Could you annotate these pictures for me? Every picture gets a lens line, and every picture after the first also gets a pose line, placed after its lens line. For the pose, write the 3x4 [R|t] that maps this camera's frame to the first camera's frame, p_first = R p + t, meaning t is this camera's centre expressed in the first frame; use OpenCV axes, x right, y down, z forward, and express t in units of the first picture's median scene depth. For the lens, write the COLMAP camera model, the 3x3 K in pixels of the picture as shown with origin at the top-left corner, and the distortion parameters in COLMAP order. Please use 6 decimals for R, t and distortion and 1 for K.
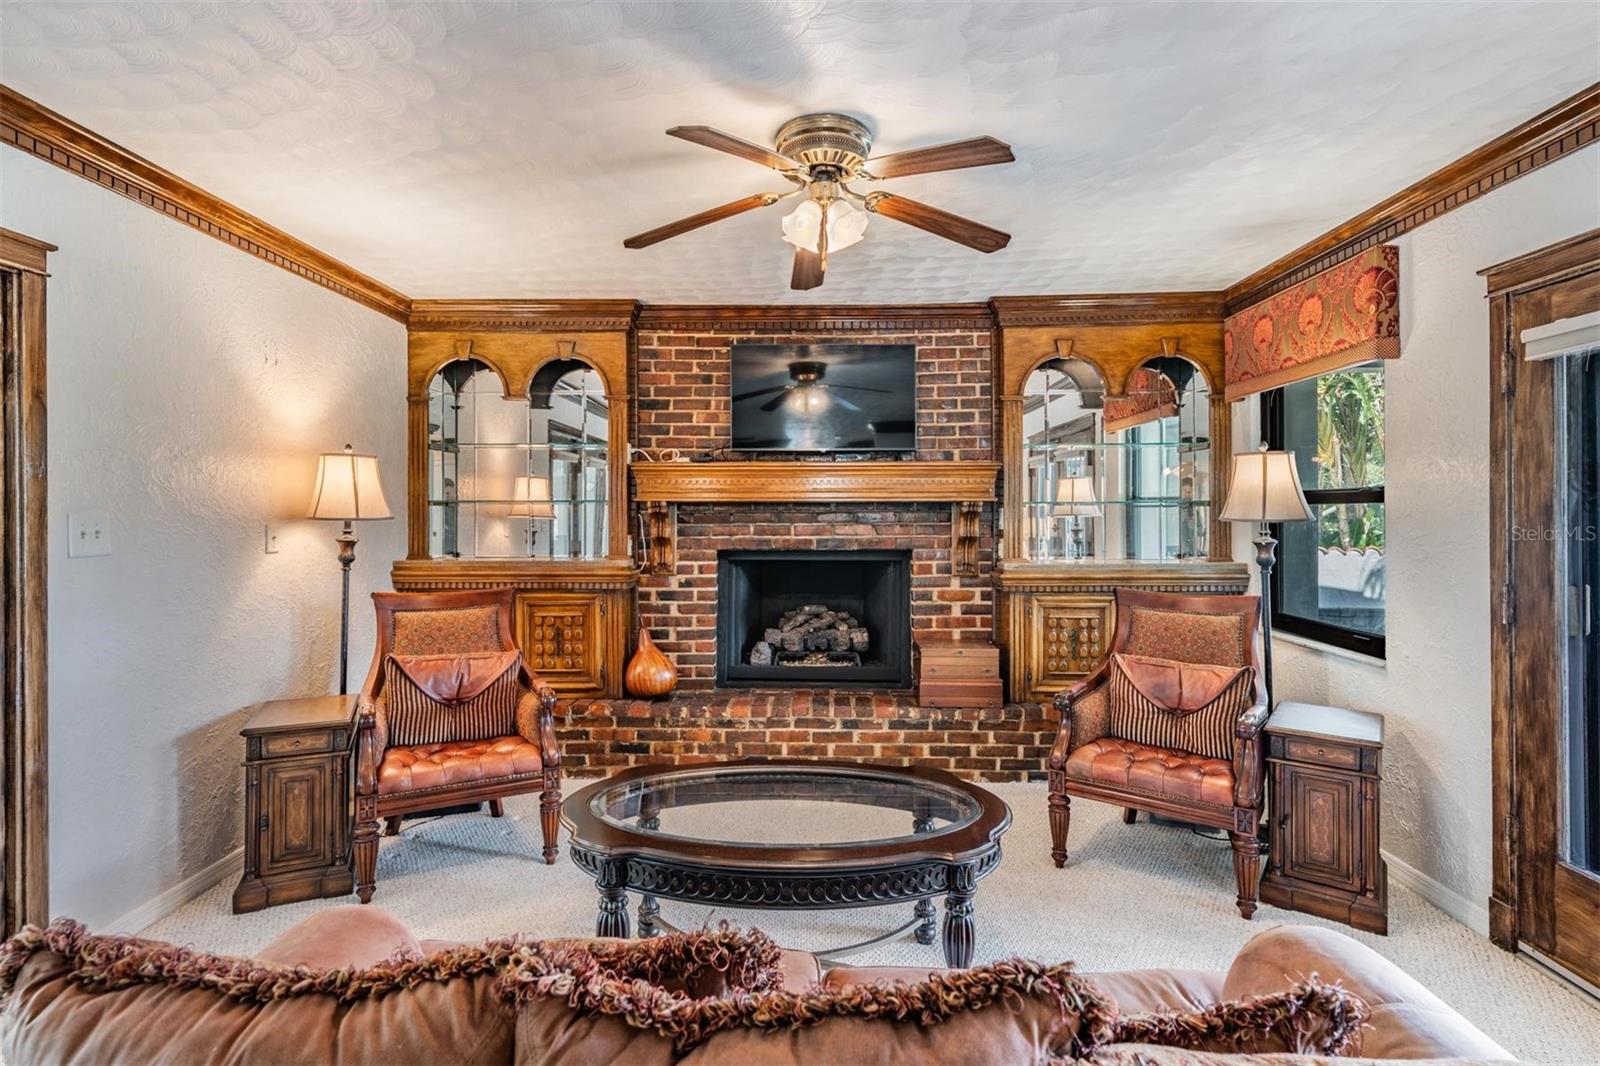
lens RADIAL K [[783.1, 0, 783.0], [0, 783.1, 513.0], [0, 0, 1]] dist [-0.000450, -0.000490]
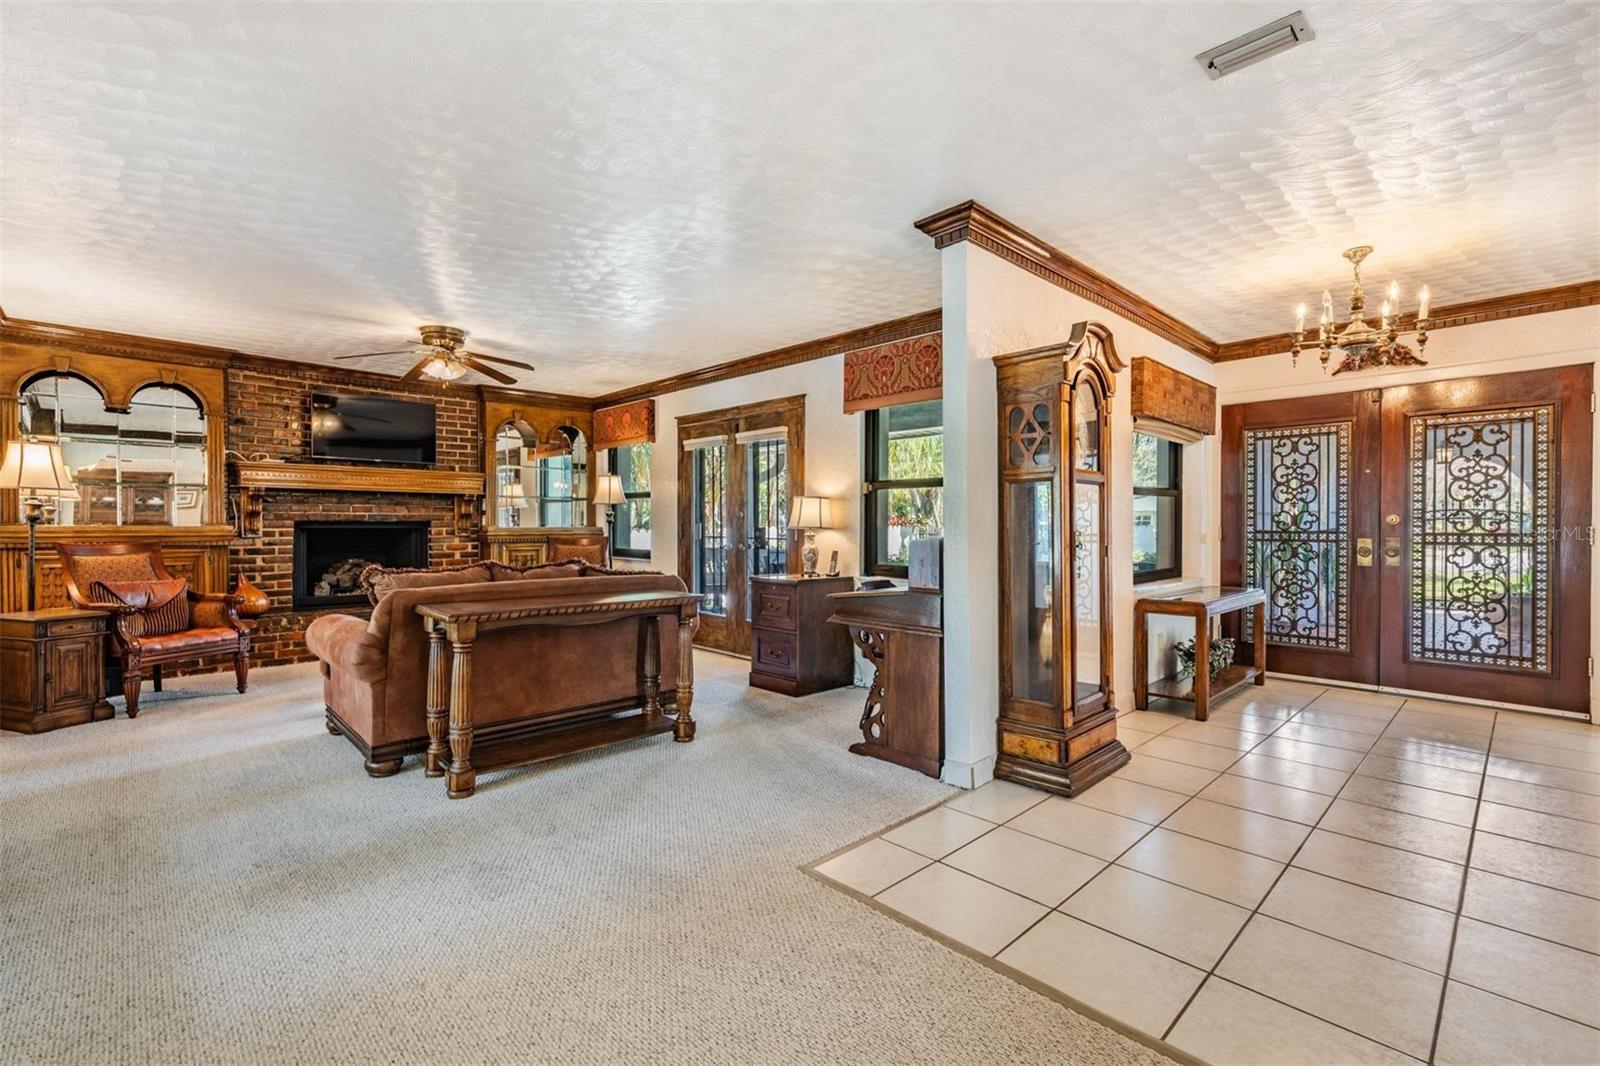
lens RADIAL K [[686.2, 0, 791.4], [0, 686.2, 530.5], [0, 0, 1]] dist [-0.001848, 0.000059]
pose [[0.690923, -0.004650, 0.722914, -0.387986], [-0.004297, 0.999935, 0.010538, 0.048476], [-0.722916, -0.010387, 0.690858, -0.639007]]
